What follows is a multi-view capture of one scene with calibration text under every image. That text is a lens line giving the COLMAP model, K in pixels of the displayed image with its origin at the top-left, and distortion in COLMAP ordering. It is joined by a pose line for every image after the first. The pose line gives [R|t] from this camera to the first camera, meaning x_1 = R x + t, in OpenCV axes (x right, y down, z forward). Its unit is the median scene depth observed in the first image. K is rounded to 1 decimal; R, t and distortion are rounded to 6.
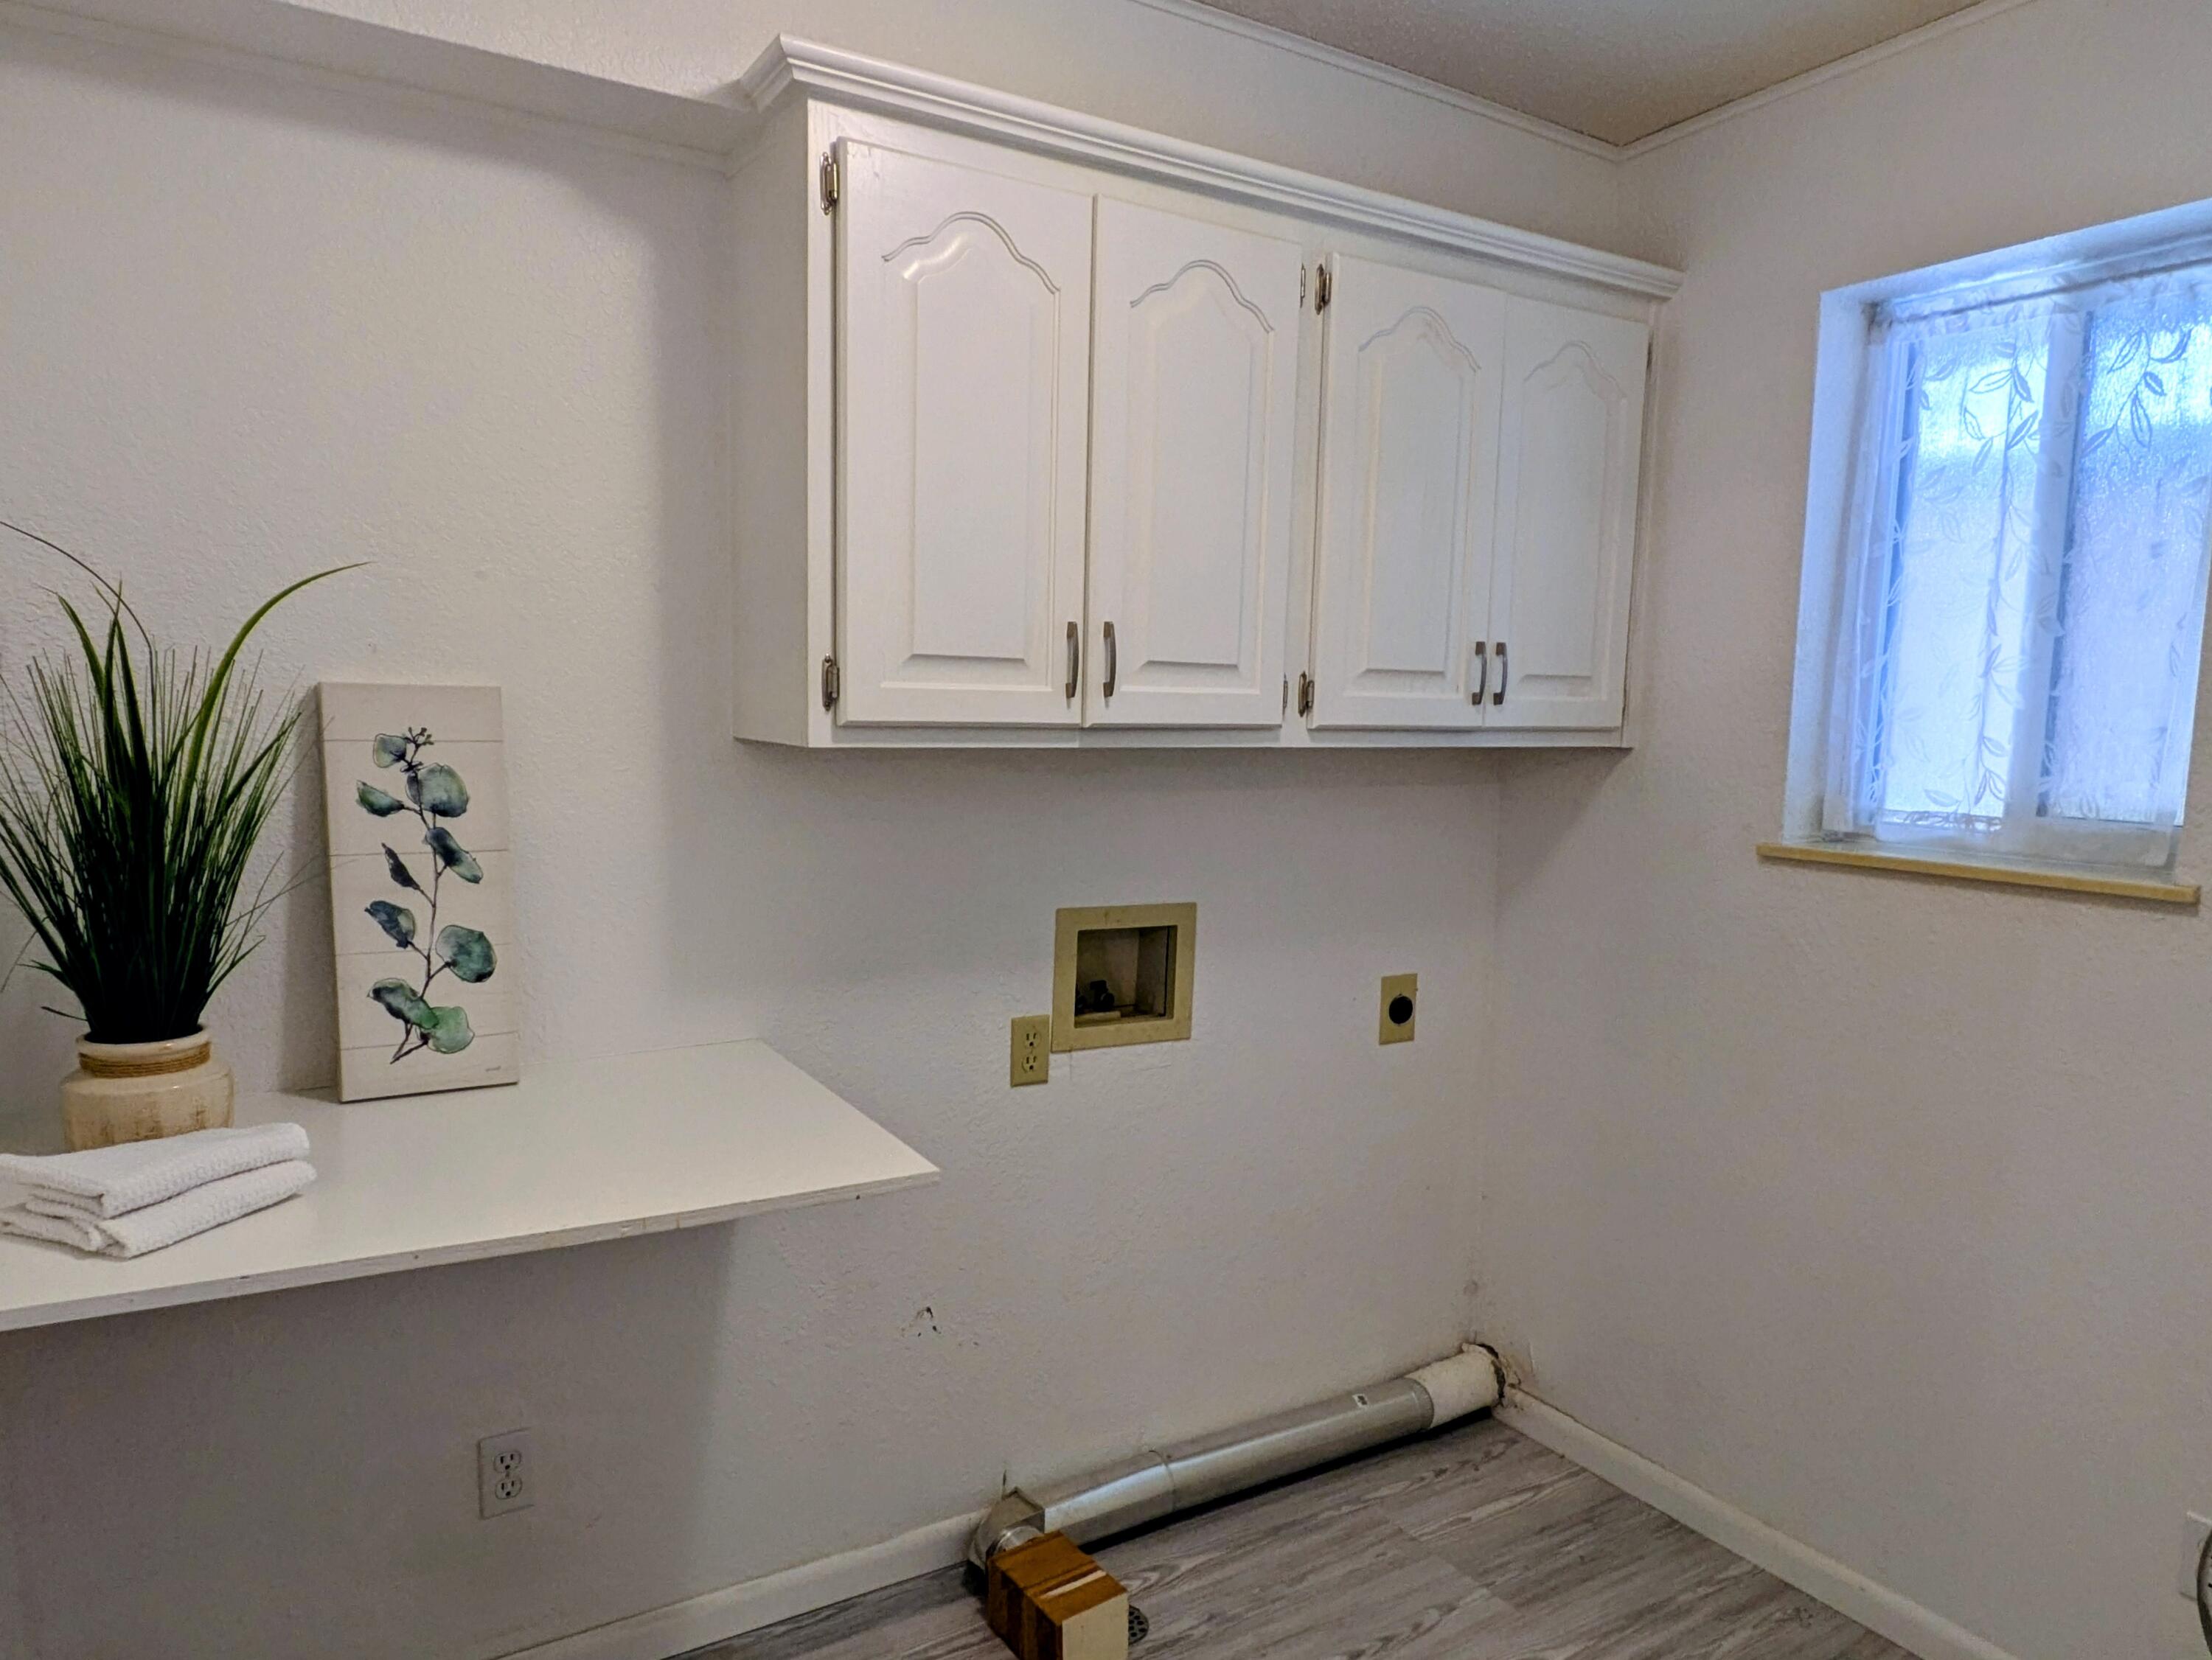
lens RADIAL K [[1391.1, 0, 1047.1], [0, 1391.1, 835.1], [0, 0, 1]] dist [0.041322, 0.000079]
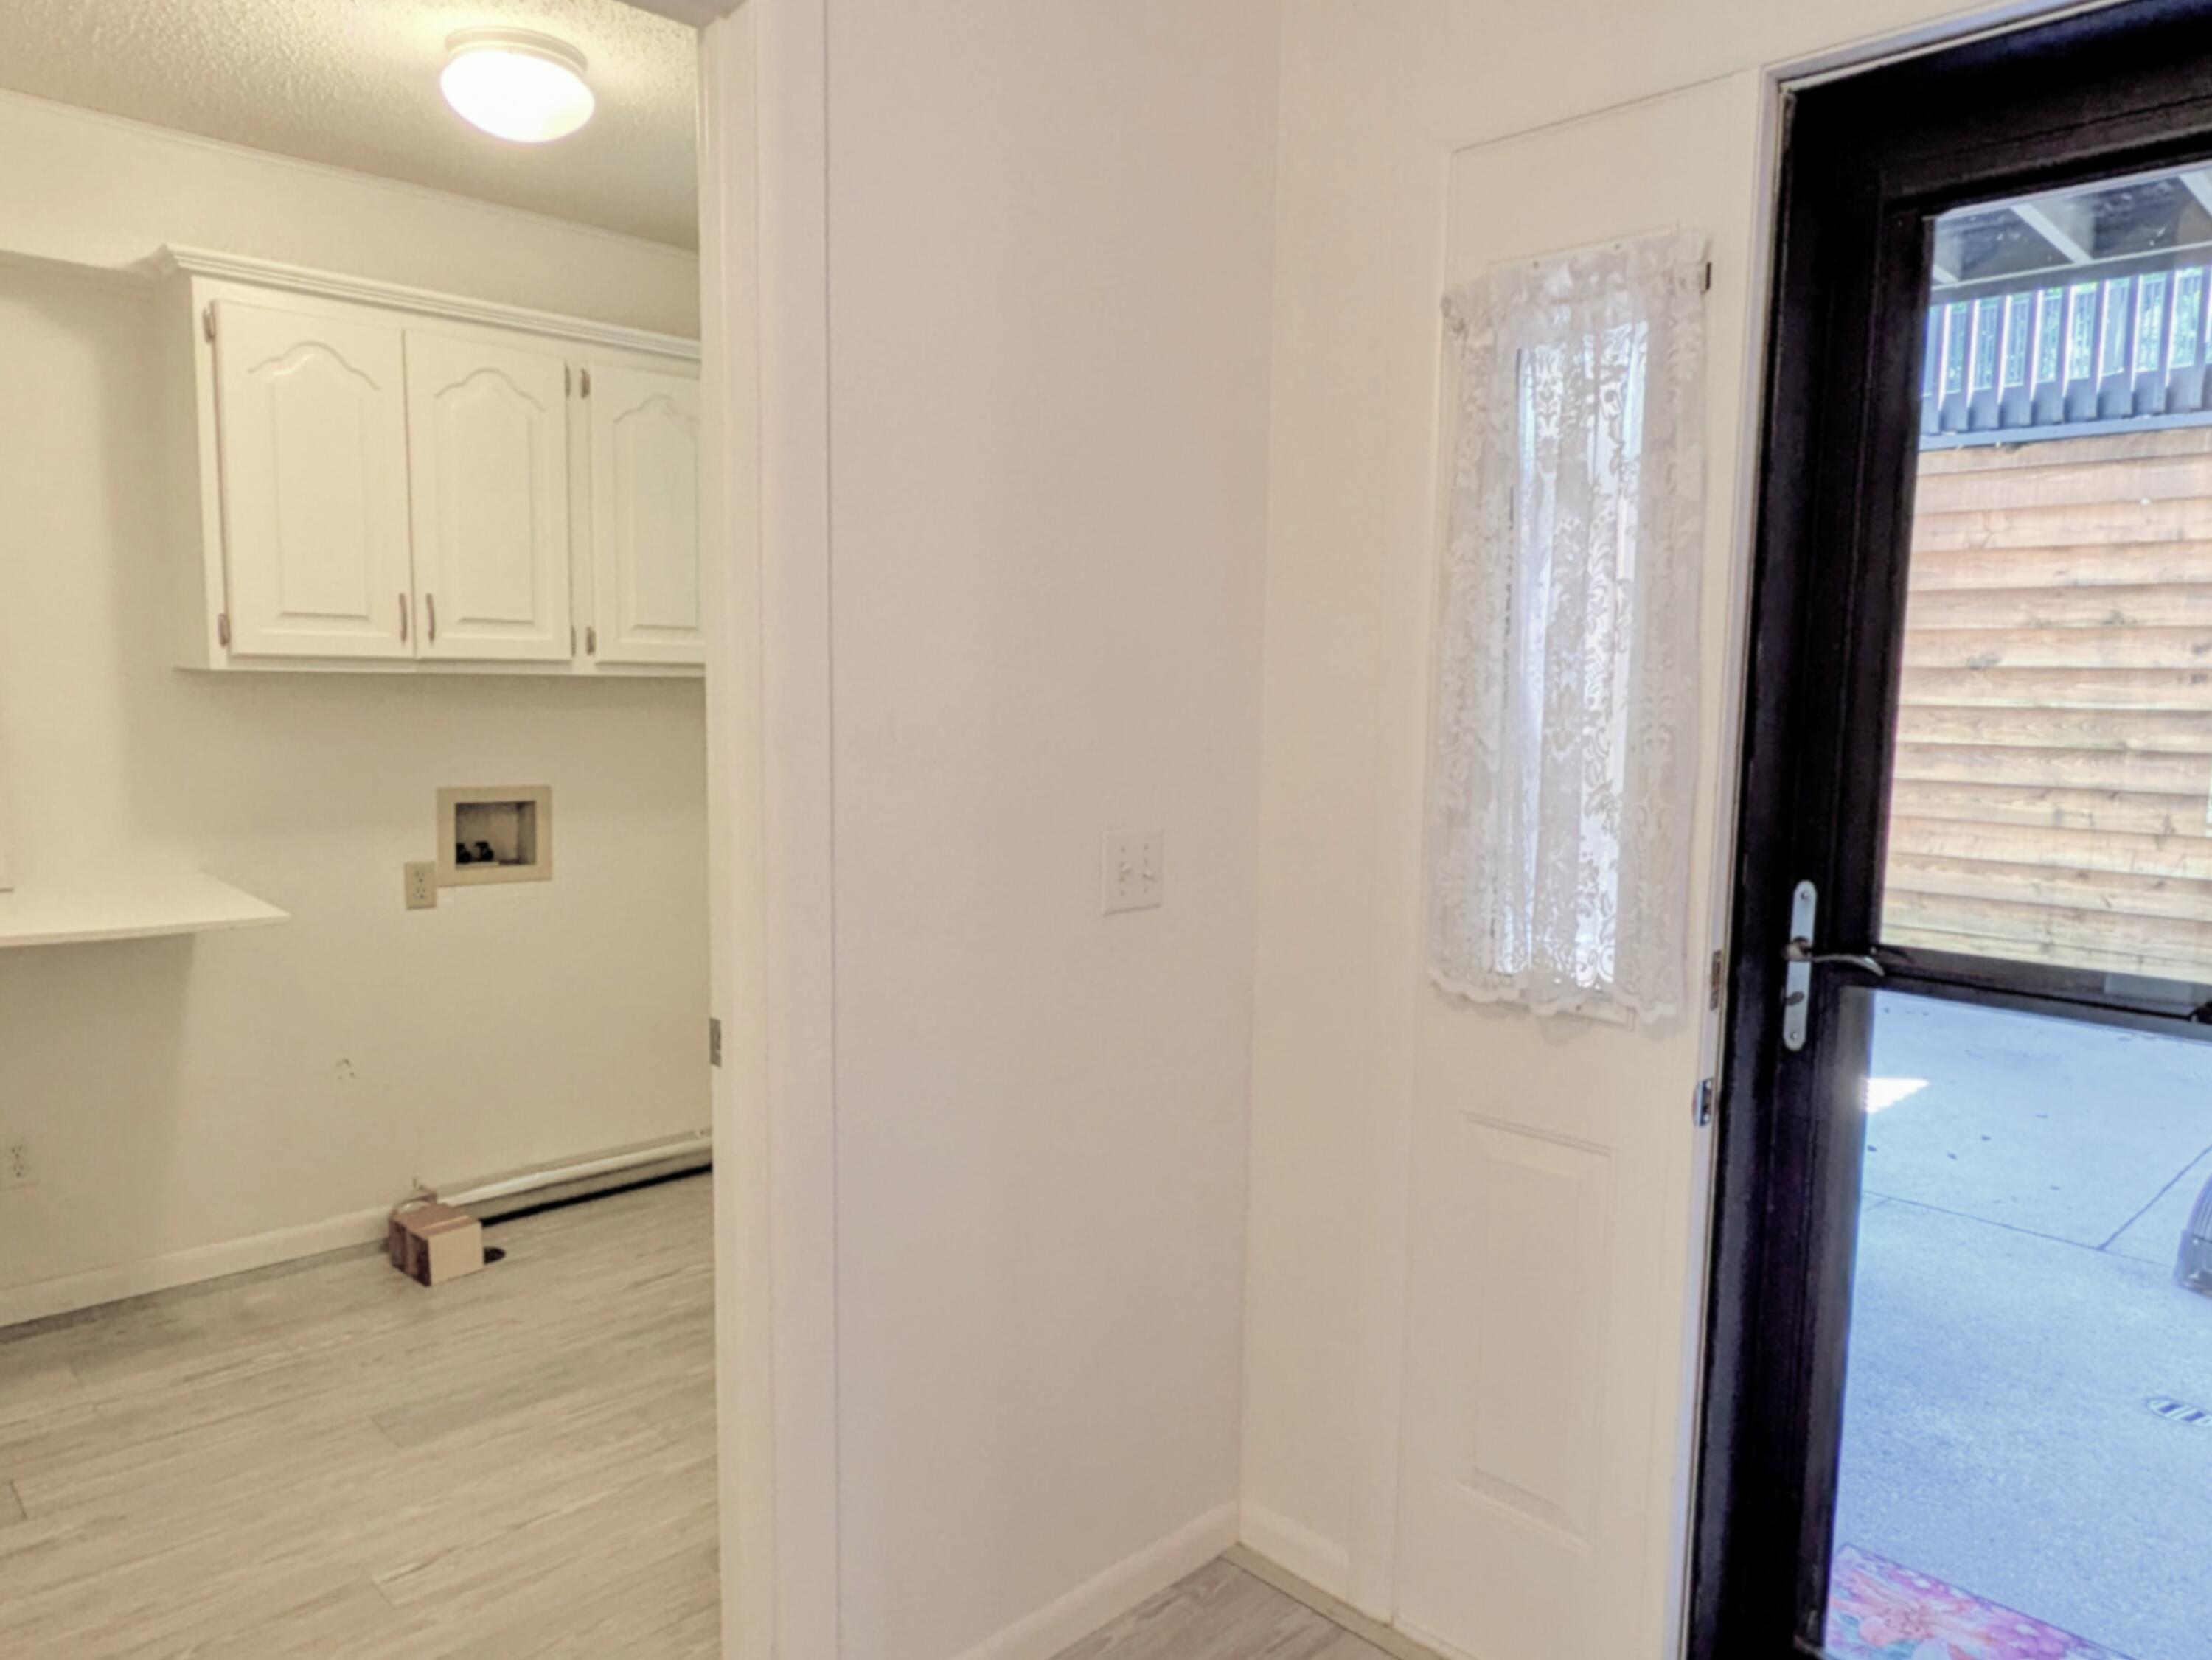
lens RADIAL K [[1551.7, 0, 1106.0], [0, 1551.7, 830.0], [0, 0, 1]] dist [0.026787, 0.000204]
pose [[0.975993, -0.026742, 0.216155, 0.375482], [0.025910, 0.999642, 0.006684, 0.116254], [-0.216256, -0.000923, 0.976336, -0.839510]]
